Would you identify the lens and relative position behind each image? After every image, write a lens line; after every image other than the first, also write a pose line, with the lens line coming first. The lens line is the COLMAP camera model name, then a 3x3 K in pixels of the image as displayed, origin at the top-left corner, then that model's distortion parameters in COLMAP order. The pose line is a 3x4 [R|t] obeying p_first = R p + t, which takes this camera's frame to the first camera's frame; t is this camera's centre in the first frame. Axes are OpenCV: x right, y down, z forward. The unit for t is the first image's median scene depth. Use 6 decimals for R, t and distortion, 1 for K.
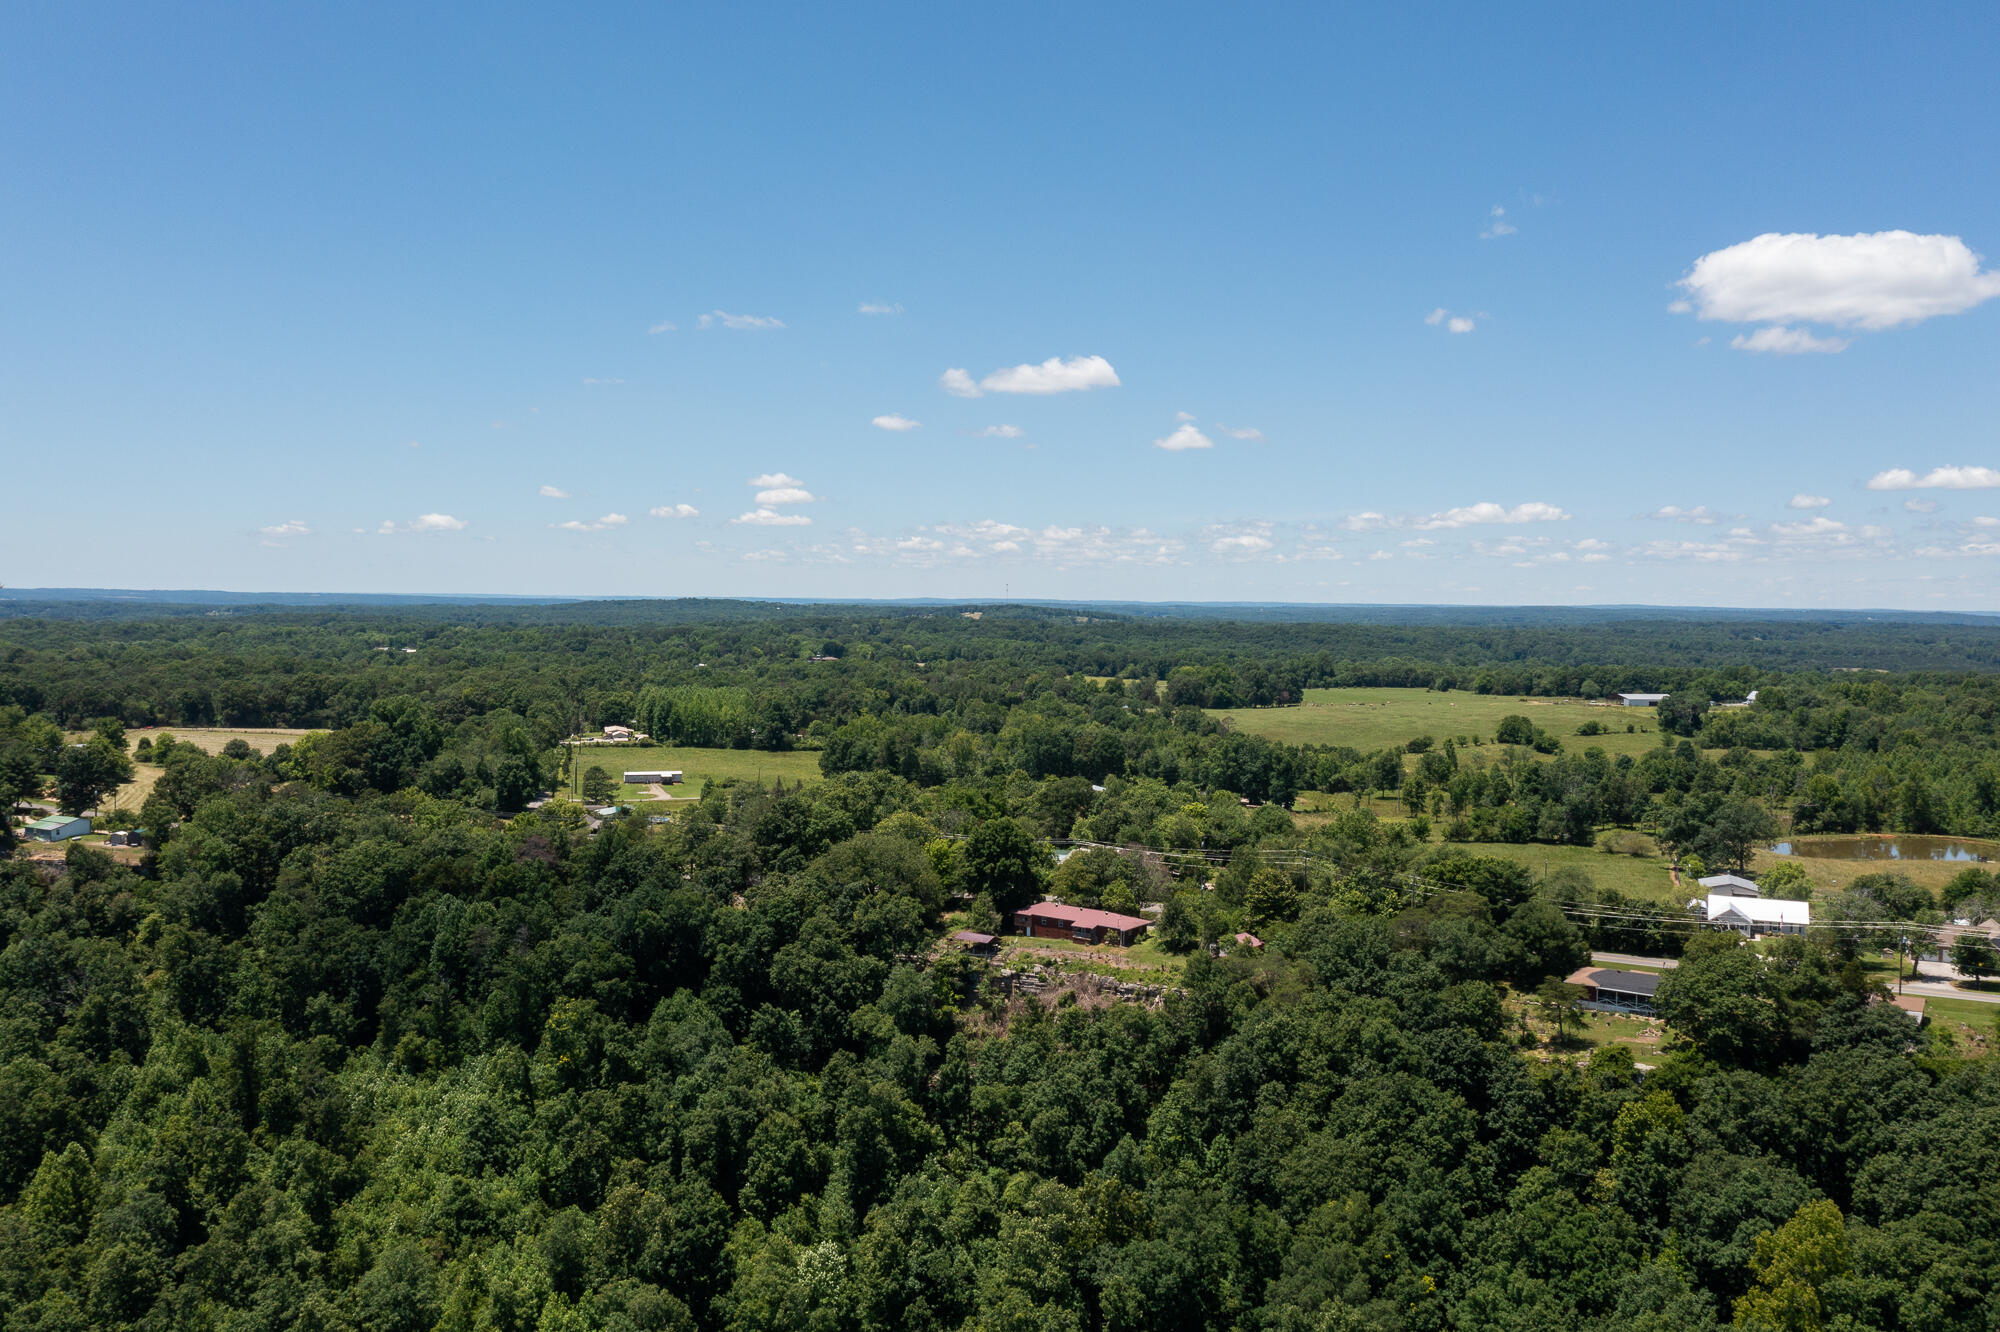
lens RADIAL K [[1603.4, 0, 999.2], [0, 1603.4, 703.3], [0, 0, 1]] dist [-0.004167, 0.001465]
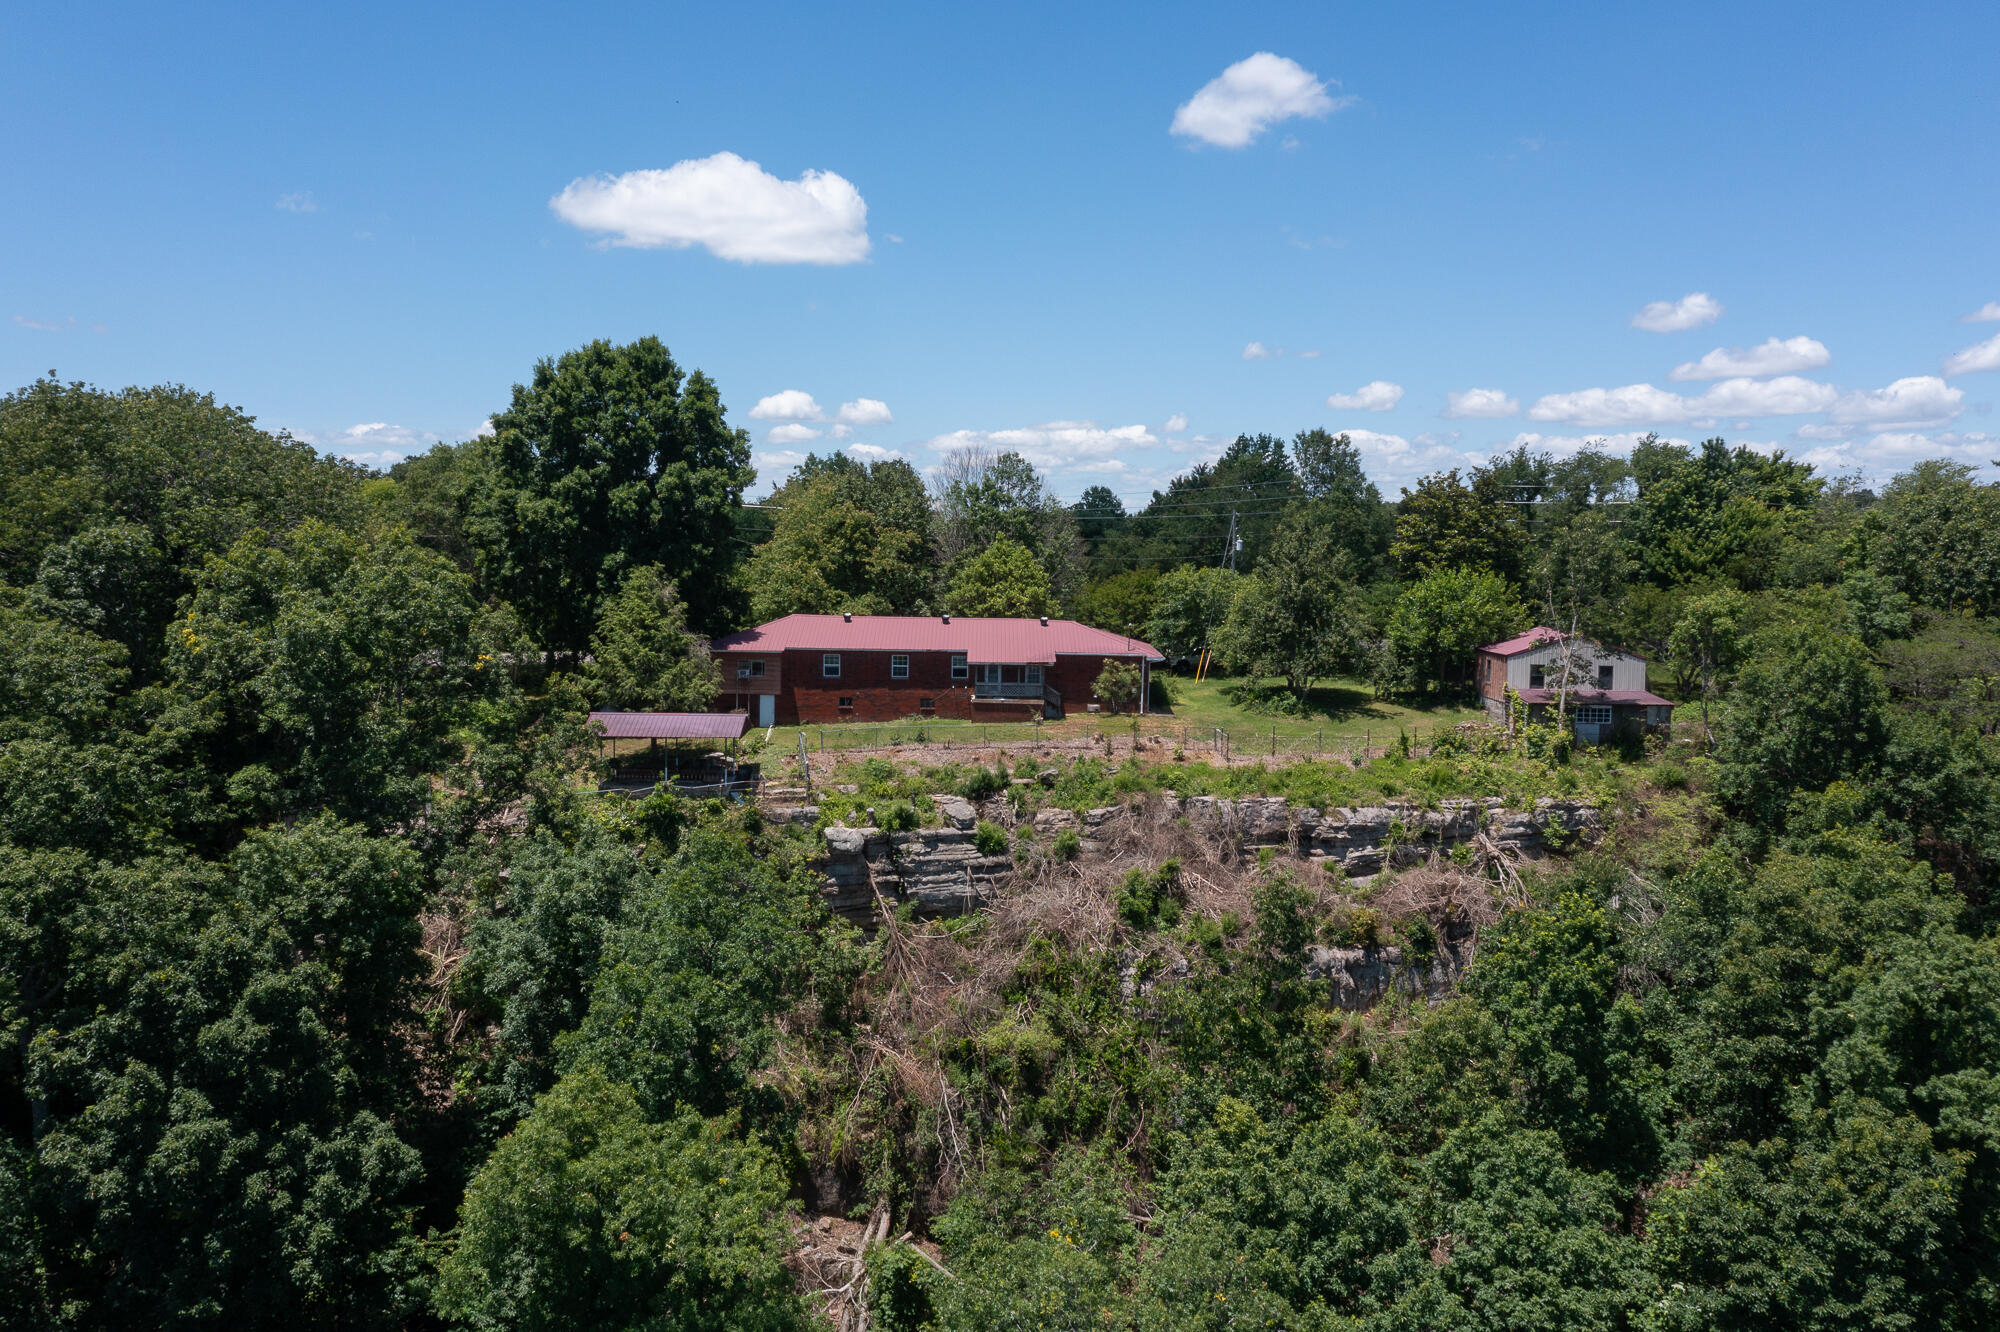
lens RADIAL K [[1584.7, 0, 1020.1], [0, 1584.7, 638.0], [0, 0, 1]] dist [0.002924, 0.003582]
pose [[0.798711, -0.035496, 0.600668, -0.048772], [0.031695, 0.999355, 0.016911, 0.051277], [-0.600880, 0.005531, 0.799320, 0.301796]]
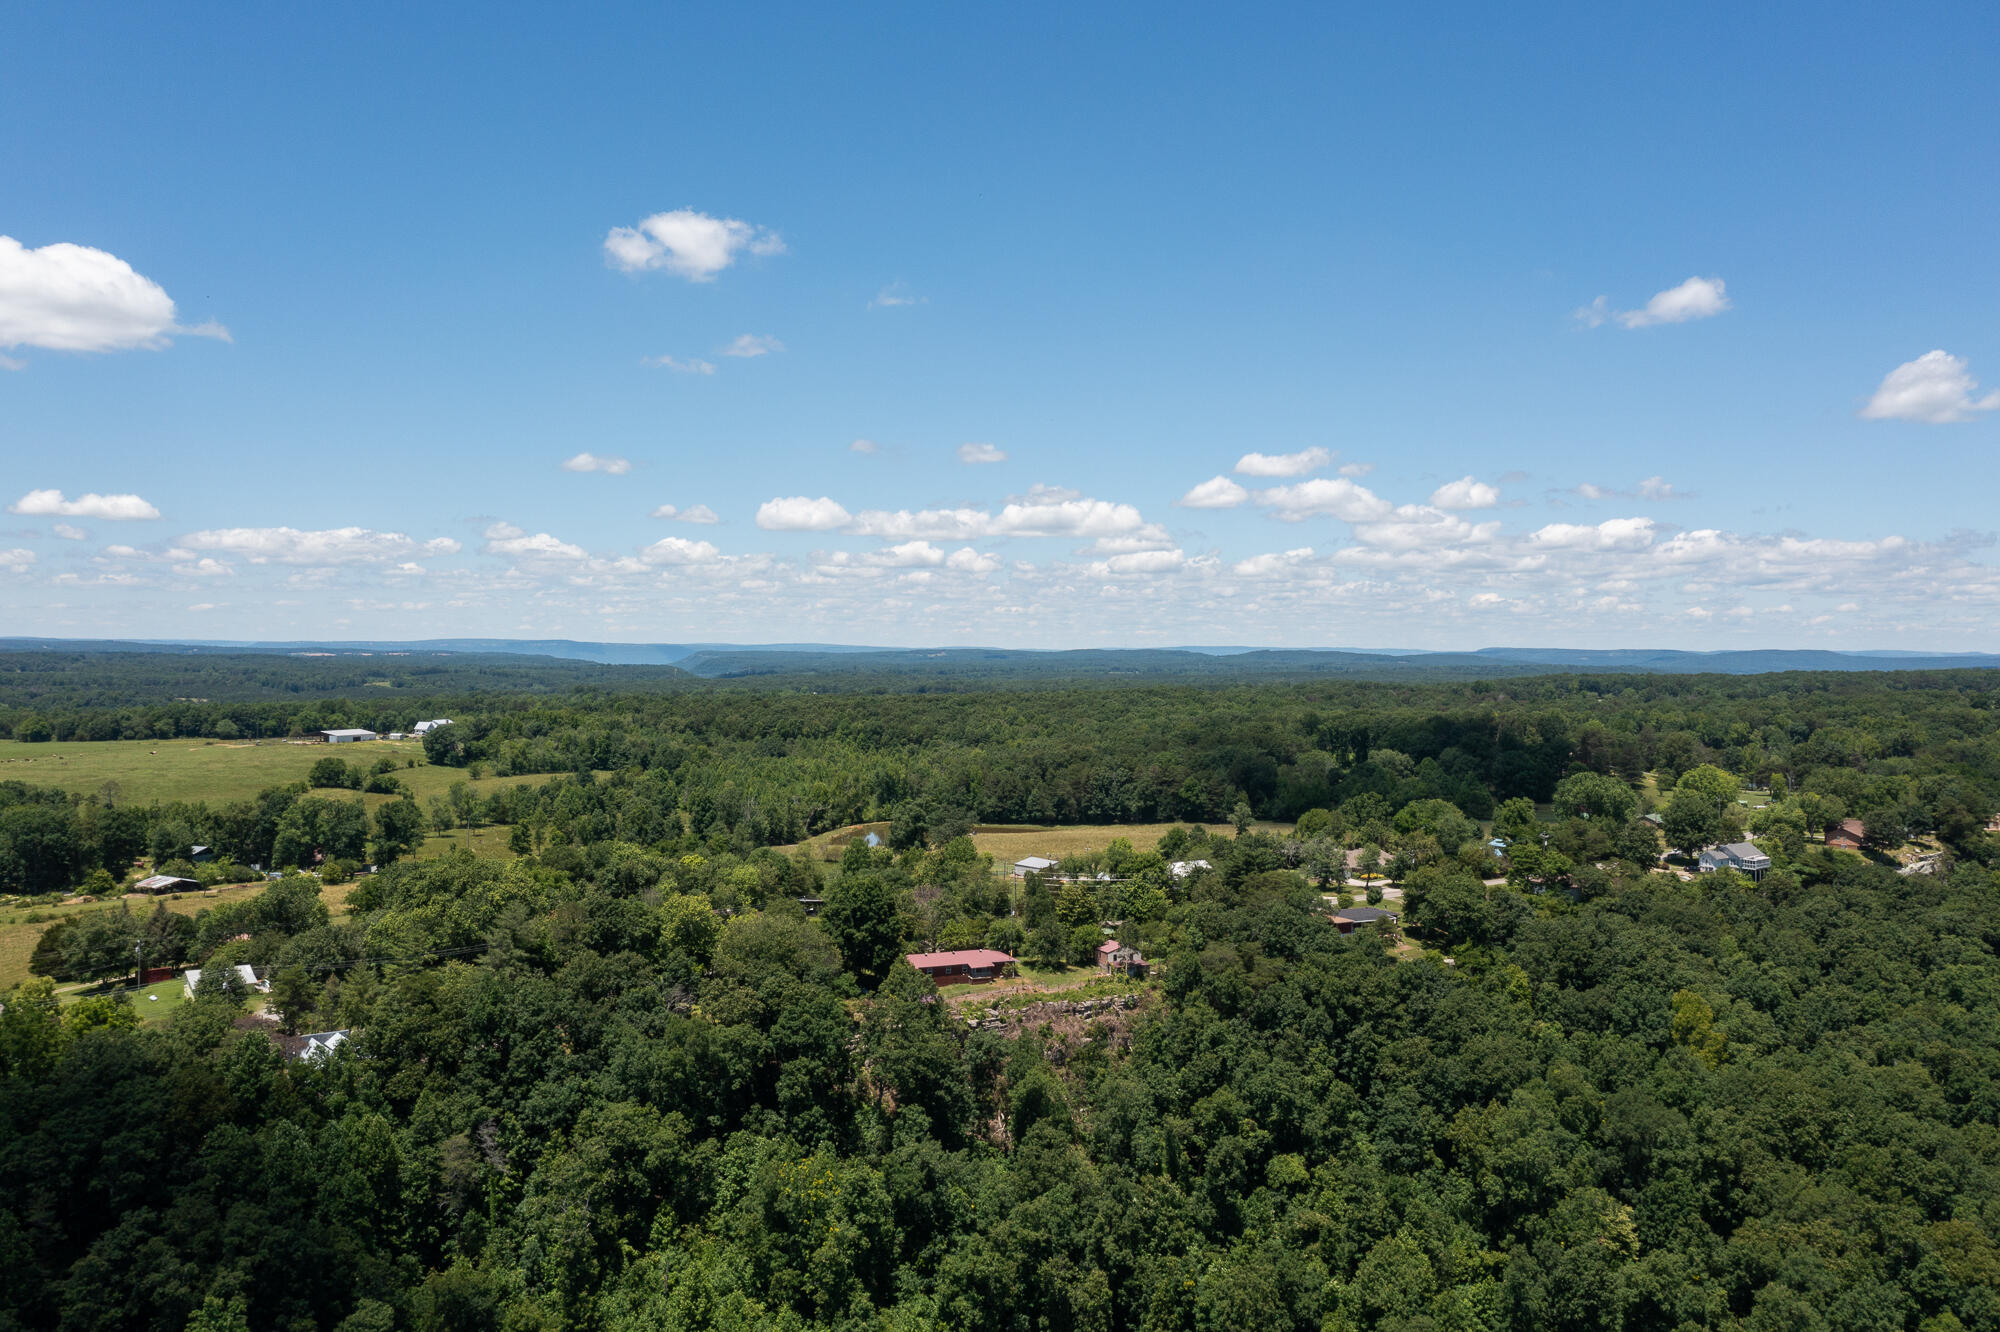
lens RADIAL K [[1584.7, 0, 1020.1], [0, 1584.7, 638.0], [0, 0, 1]] dist [0.002924, 0.003582]
pose [[0.472567, -0.000801, 0.881294, -0.335723], [0.051630, 0.998307, -0.026777, -0.018266], [-0.879781, 0.058155, 0.471808, 0.188506]]
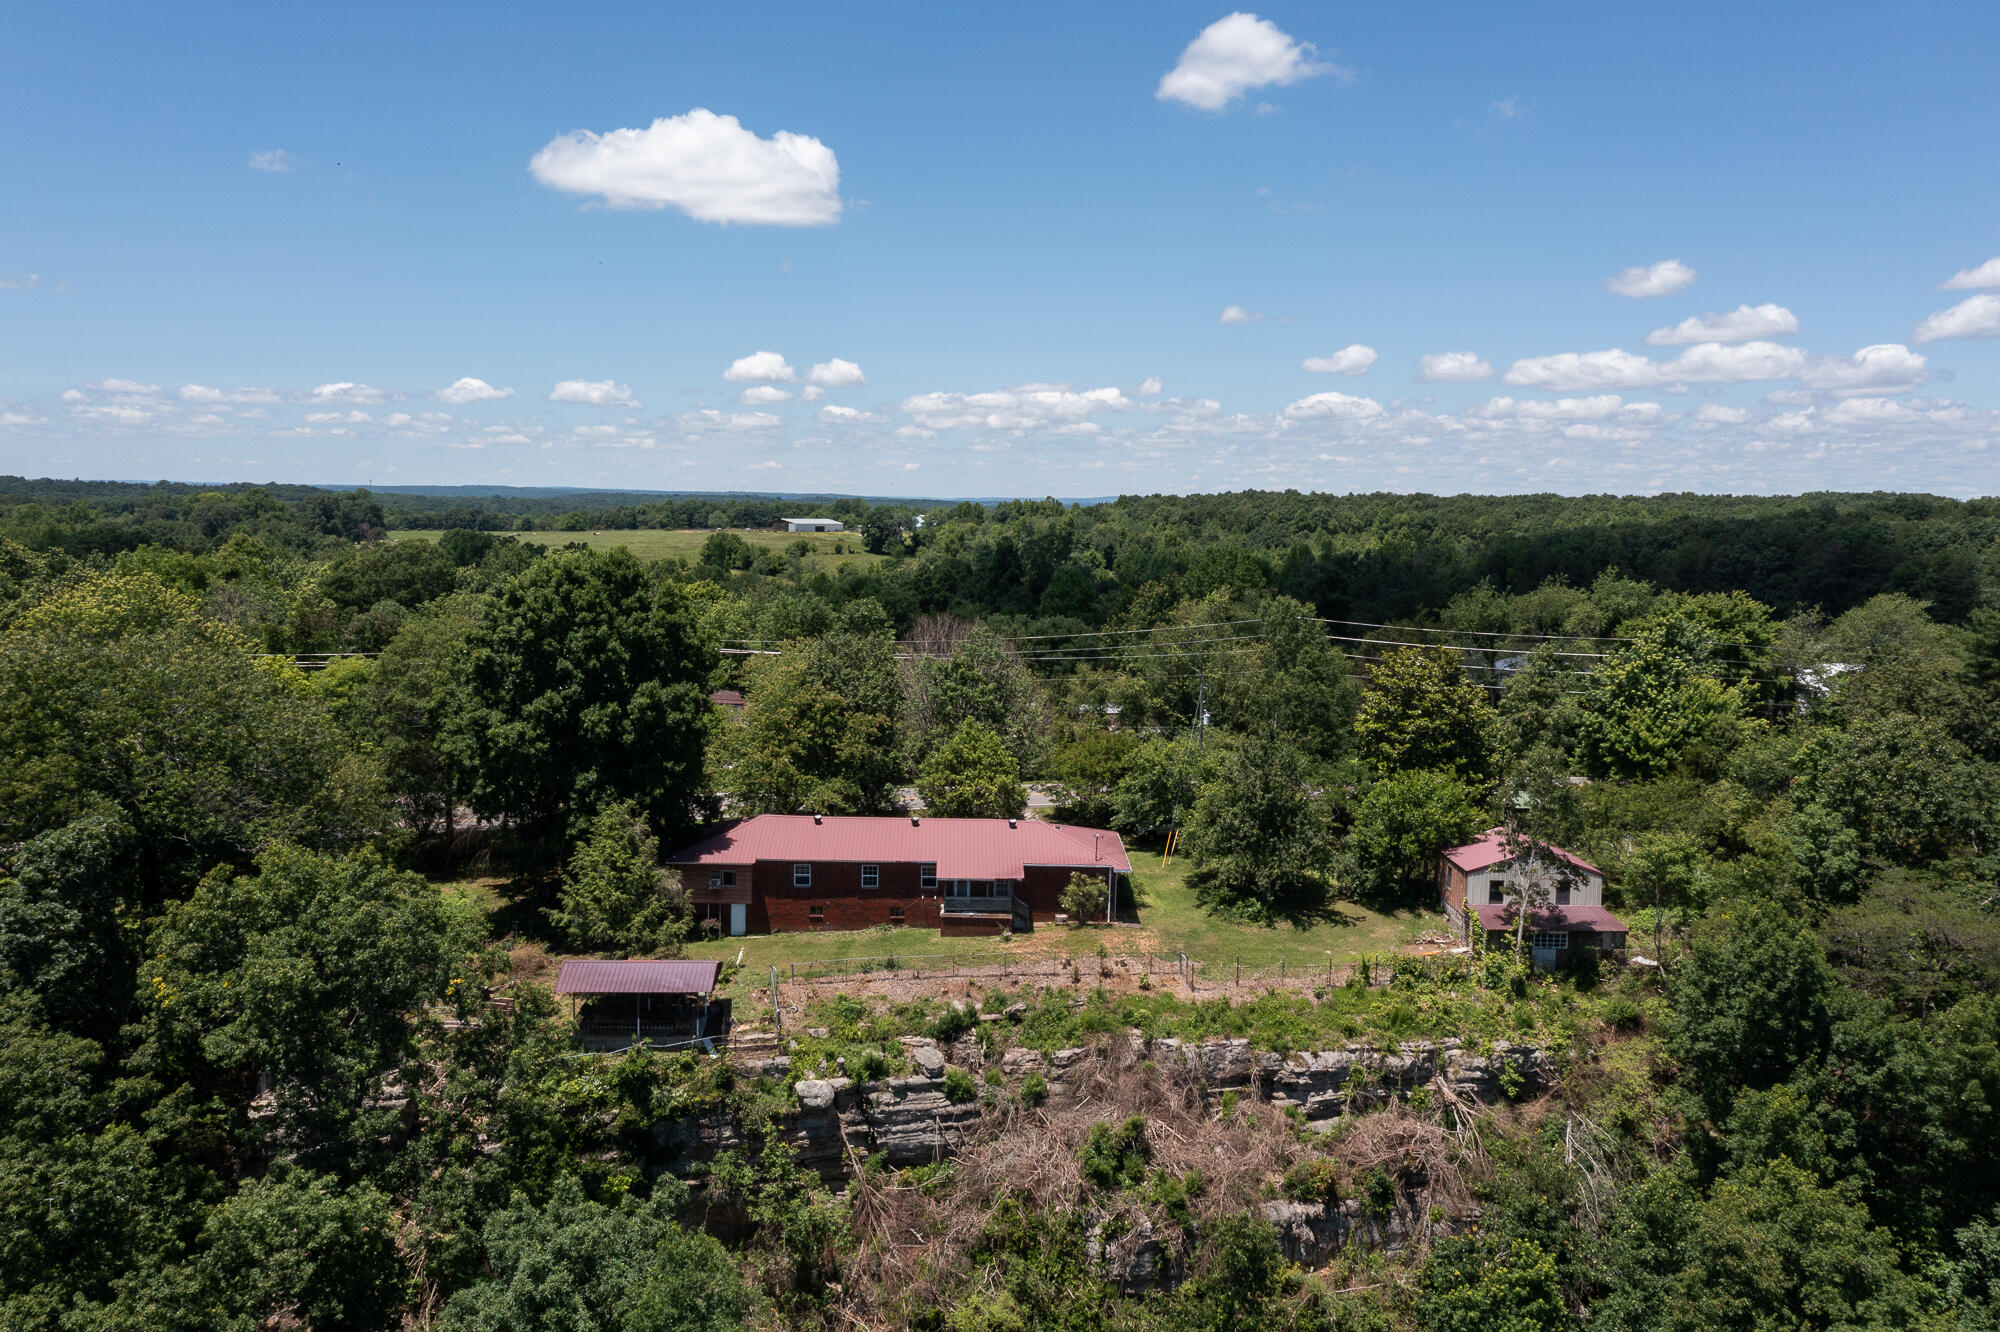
lens RADIAL K [[1584.7, 0, 1020.1], [0, 1584.7, 638.0], [0, 0, 1]] dist [0.002924, 0.003582]
pose [[0.788509, -0.050054, 0.612984, -0.048467], [0.030578, 0.998641, 0.042211, 0.032390], [-0.614263, -0.014540, 0.788967, 0.300655]]
